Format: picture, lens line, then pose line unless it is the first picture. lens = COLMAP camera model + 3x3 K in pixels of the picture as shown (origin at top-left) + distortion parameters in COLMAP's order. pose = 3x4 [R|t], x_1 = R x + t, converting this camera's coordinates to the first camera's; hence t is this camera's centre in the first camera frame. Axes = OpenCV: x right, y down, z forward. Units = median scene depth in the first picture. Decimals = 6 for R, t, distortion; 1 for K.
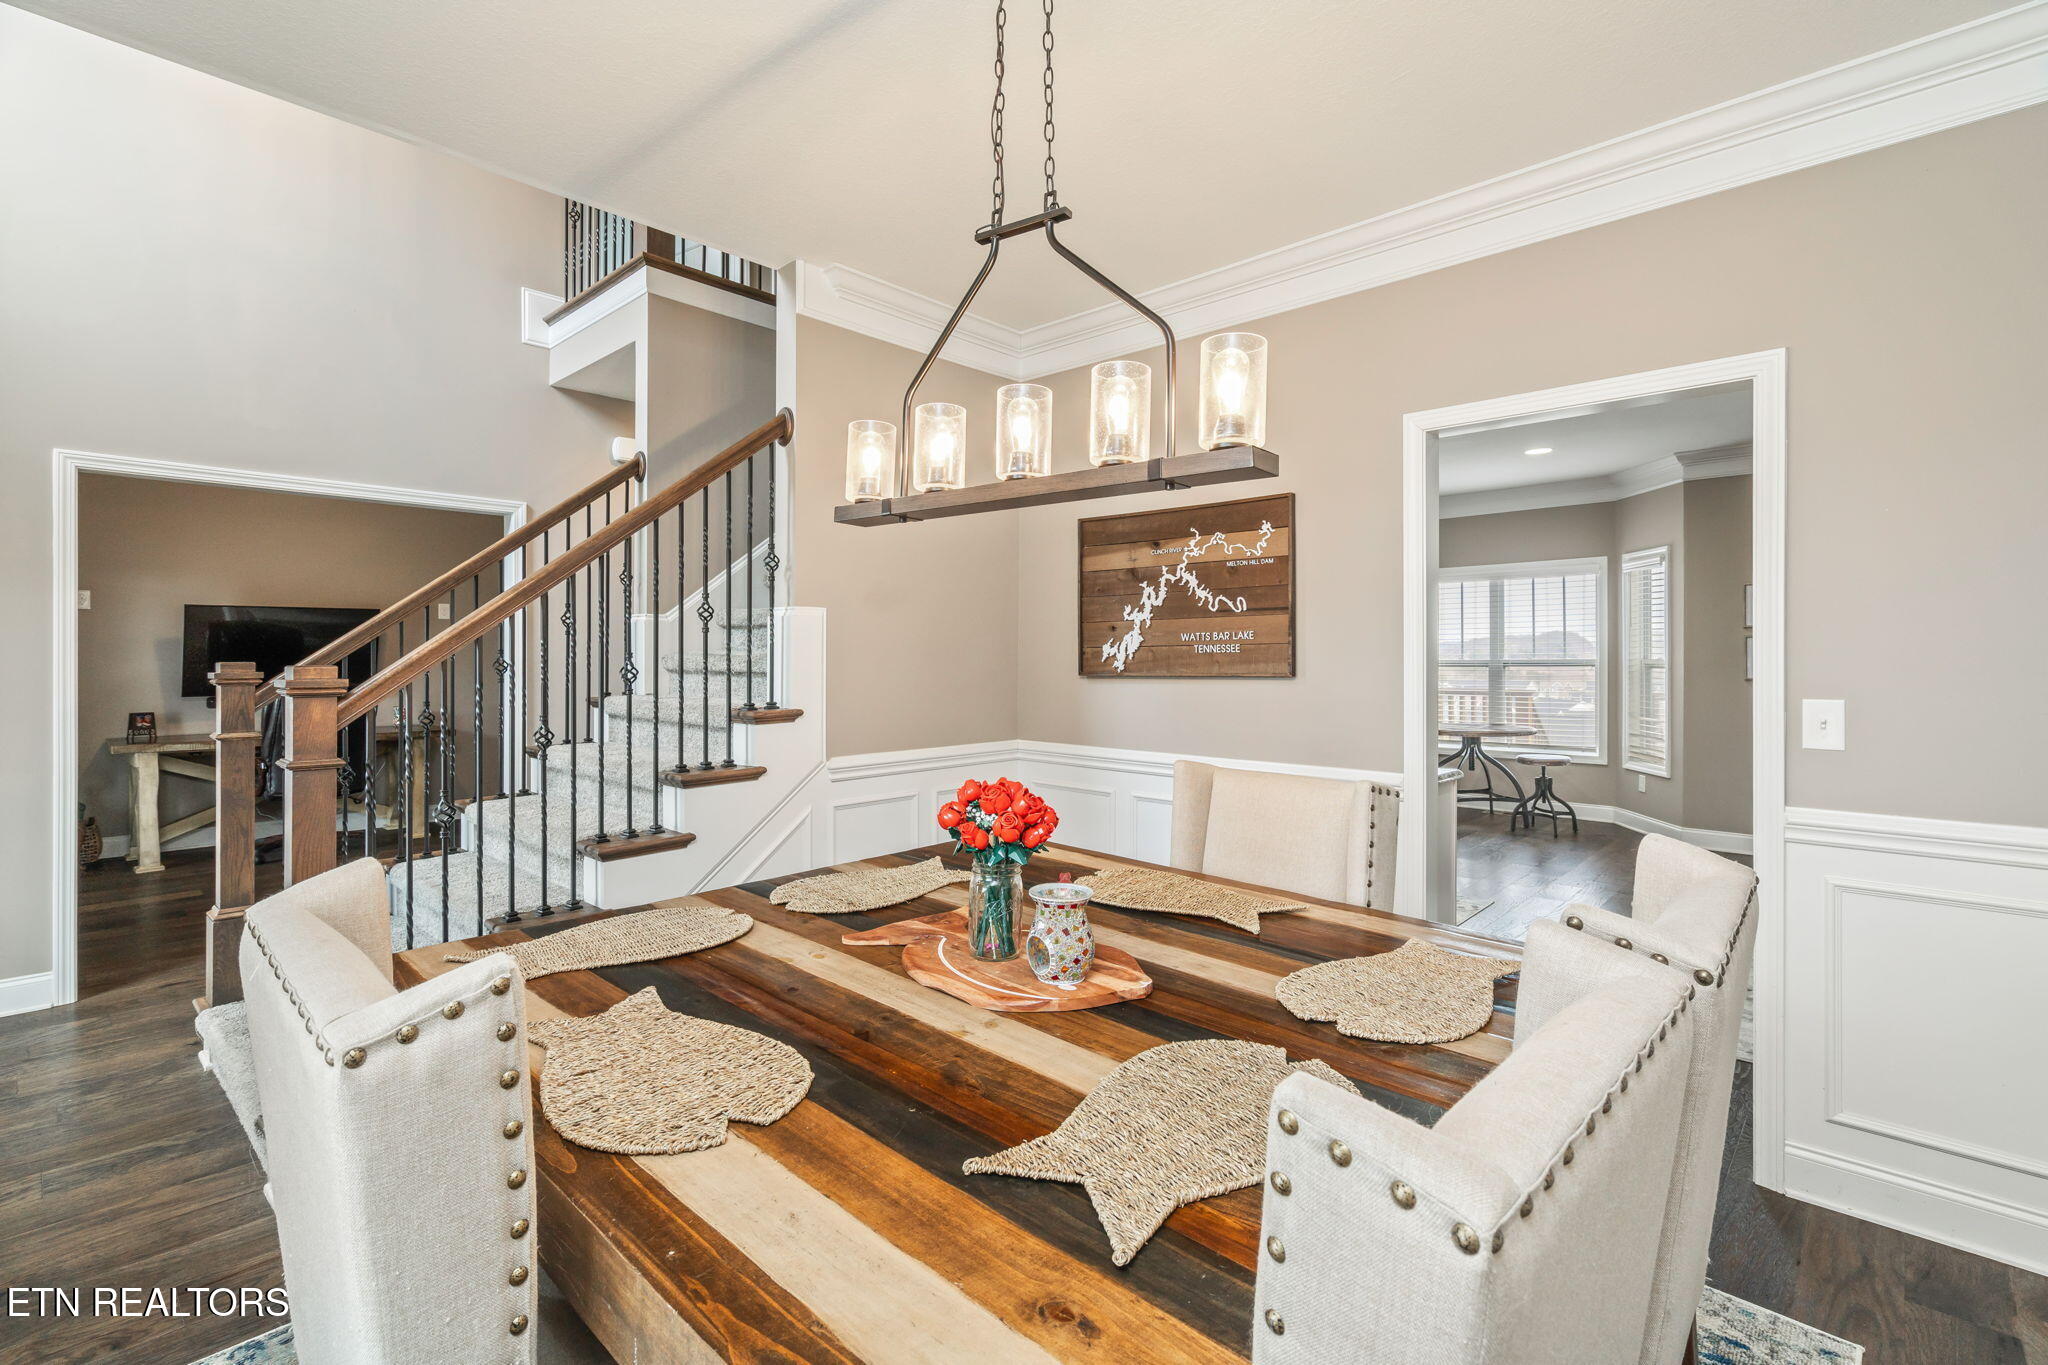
lens RADIAL K [[934.1, 0, 1030.5], [0, 934.1, 659.3], [0, 0, 1]] dist [-0.000240, 0.000452]
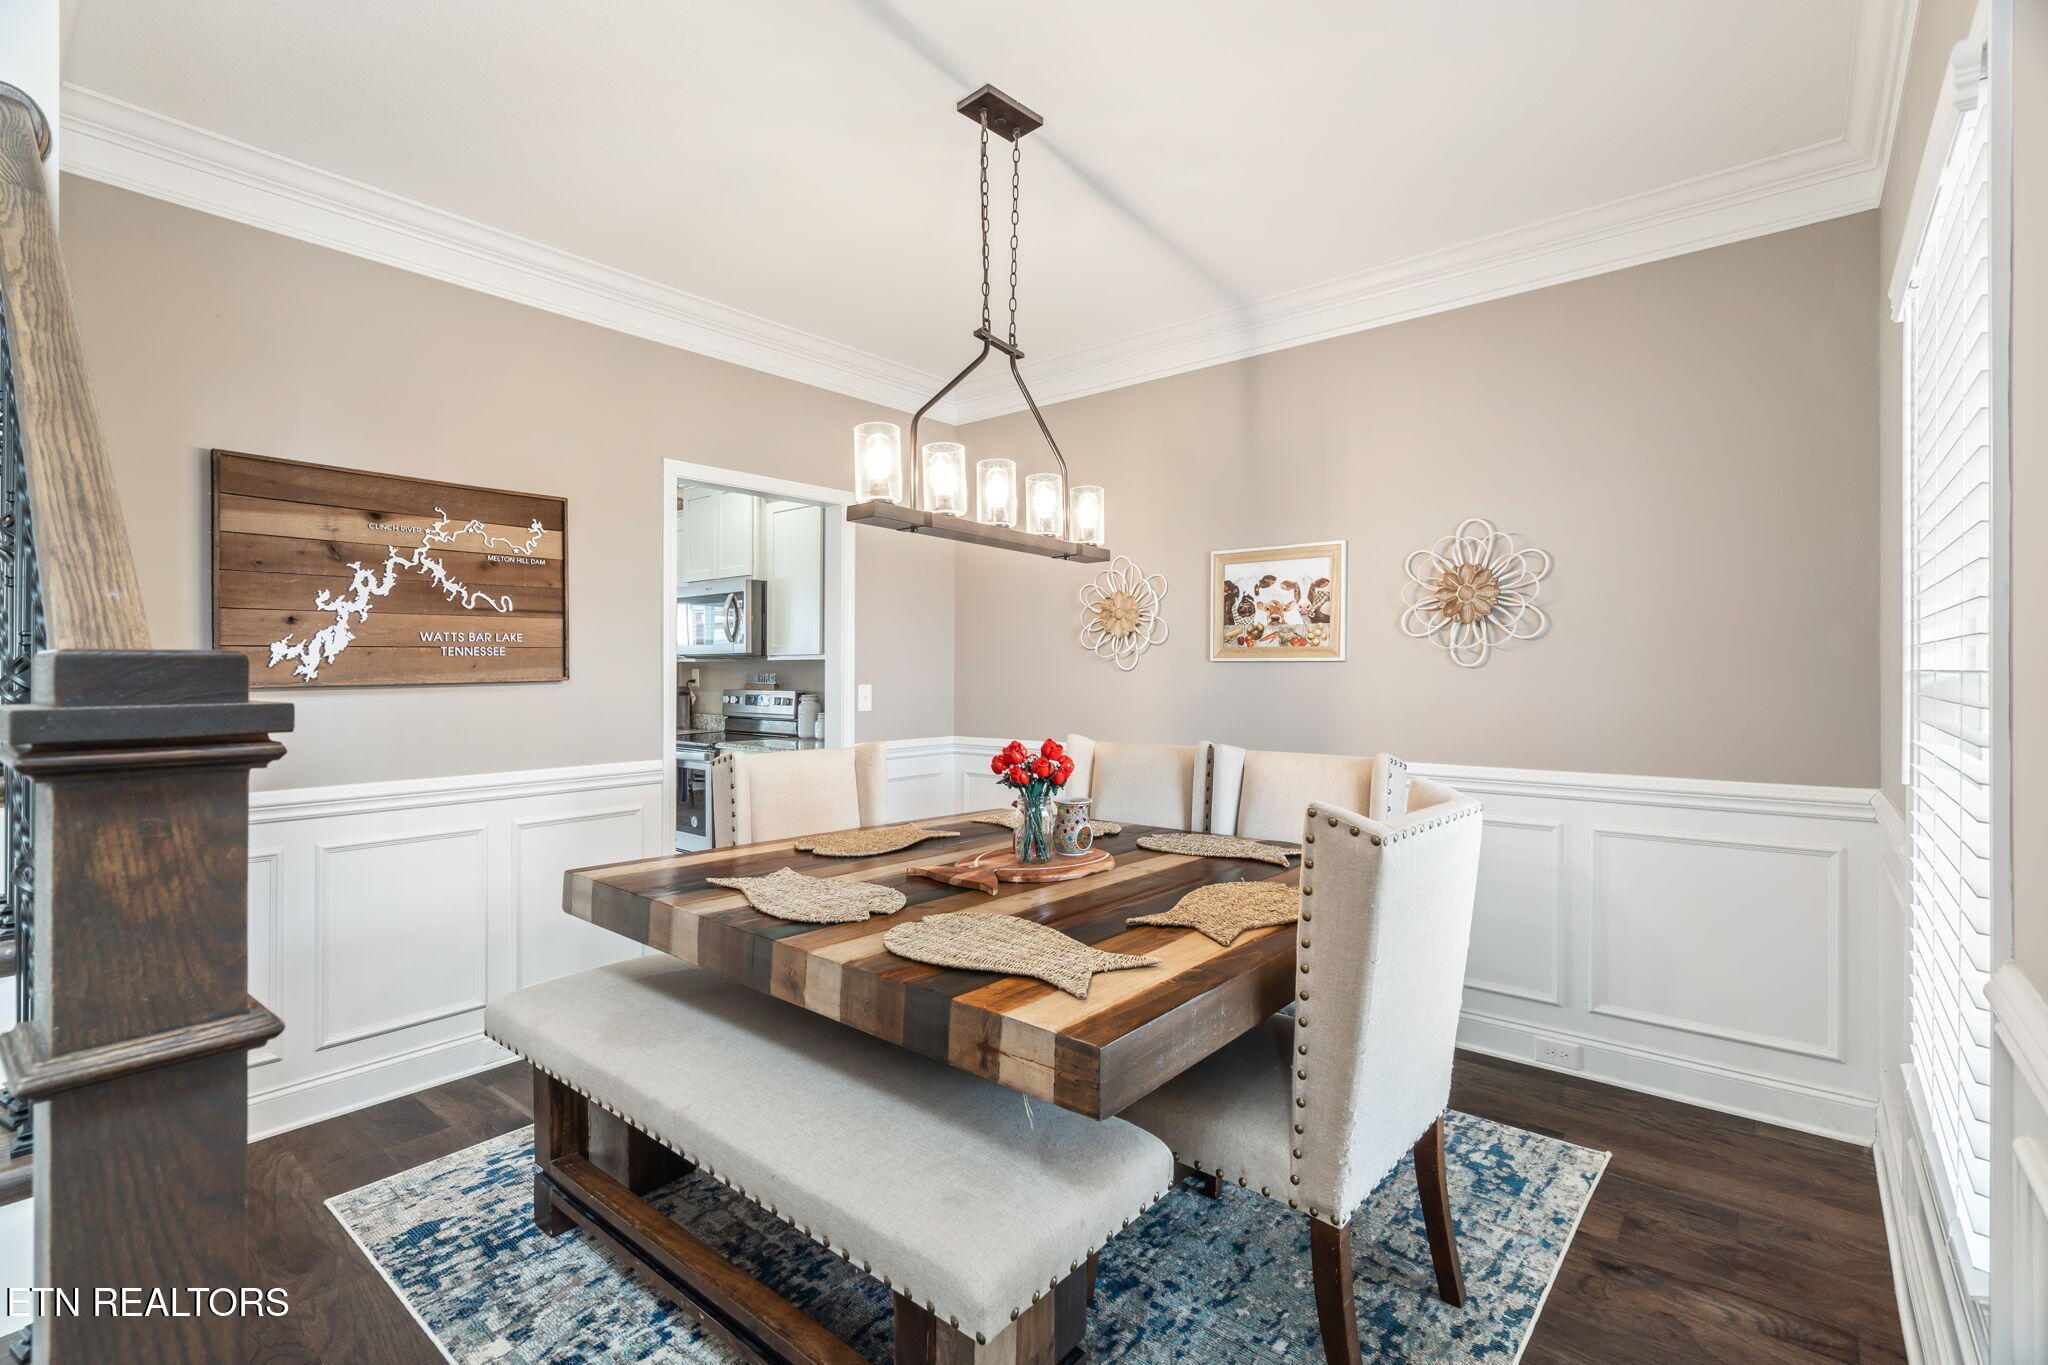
lens RADIAL K [[919.5, 0, 1024.0], [0, 919.5, 682.5], [0, 0, 1]] dist [0.000310, 0.000134]
pose [[-0.024577, -0.017343, 0.999548, -0.675868], [0.004682, 0.999837, 0.017463, 0.005466], [-0.999687, 0.005109, -0.024492, 0.492200]]
